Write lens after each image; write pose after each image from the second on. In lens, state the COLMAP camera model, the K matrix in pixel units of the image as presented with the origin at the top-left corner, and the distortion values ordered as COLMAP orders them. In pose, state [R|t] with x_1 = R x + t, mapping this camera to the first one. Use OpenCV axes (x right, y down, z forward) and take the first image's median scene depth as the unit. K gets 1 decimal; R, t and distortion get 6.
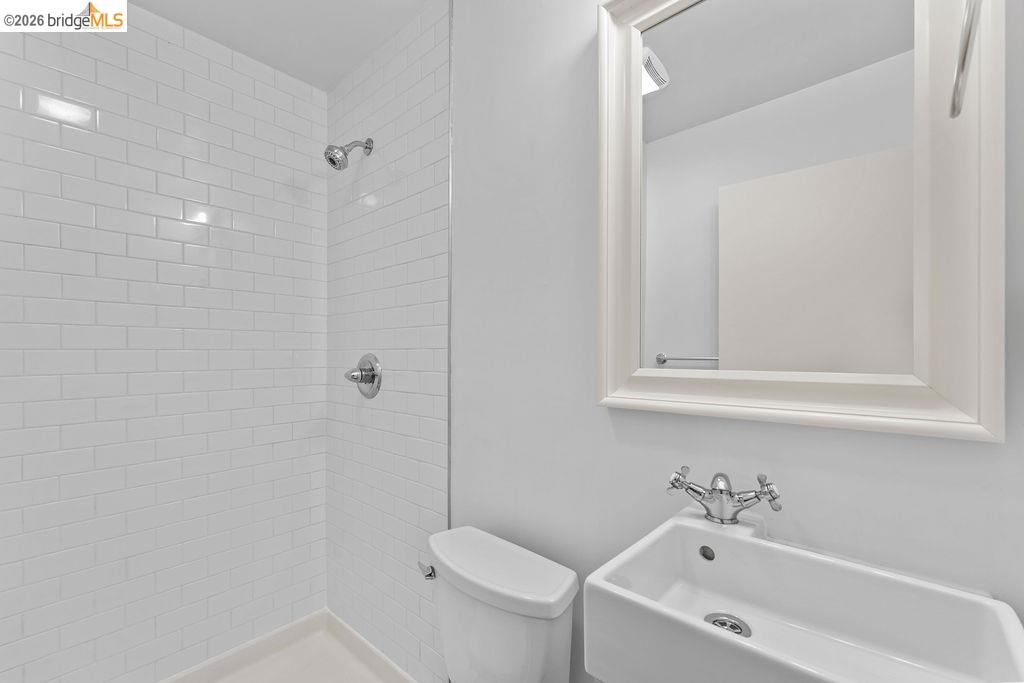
lens RADIAL K [[433.7, 0, 511.8], [0, 433.7, 343.2], [0, 0, 1]] dist [-0.001497, -0.000168]
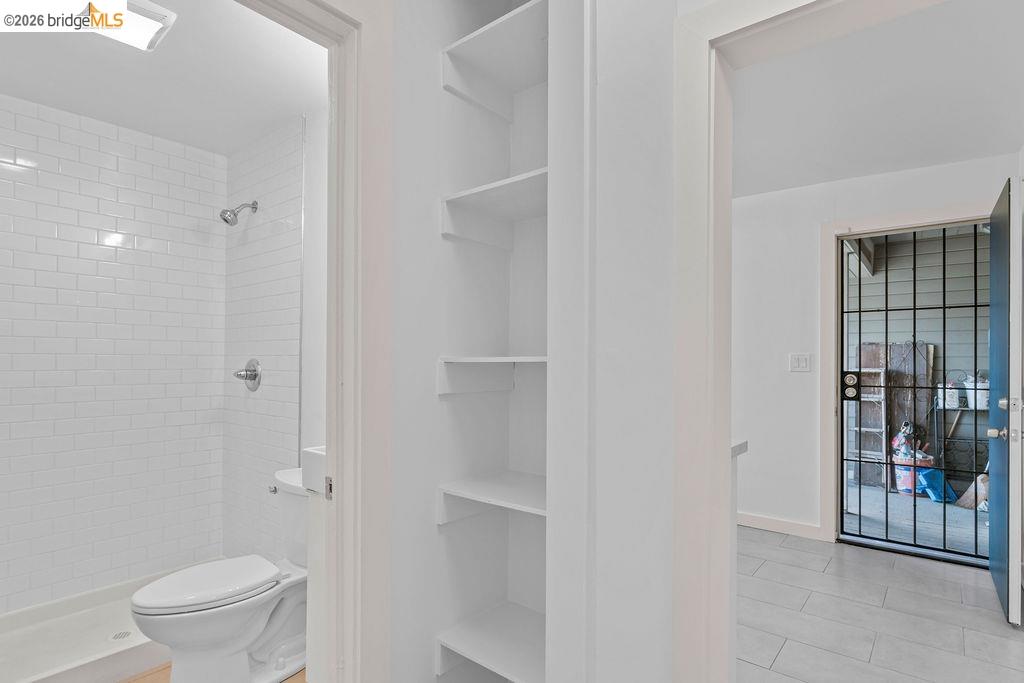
lens RADIAL K [[523.7, 0, 512.4], [0, 523.7, 349.9], [0, 0, 1]] dist [0.002731, 0.000641]
pose [[0.998525, 0.014035, 0.052453, 0.400102], [-0.014294, 0.999887, 0.004568, -0.022862], [-0.052383, -0.005311, 0.998613, -0.692267]]
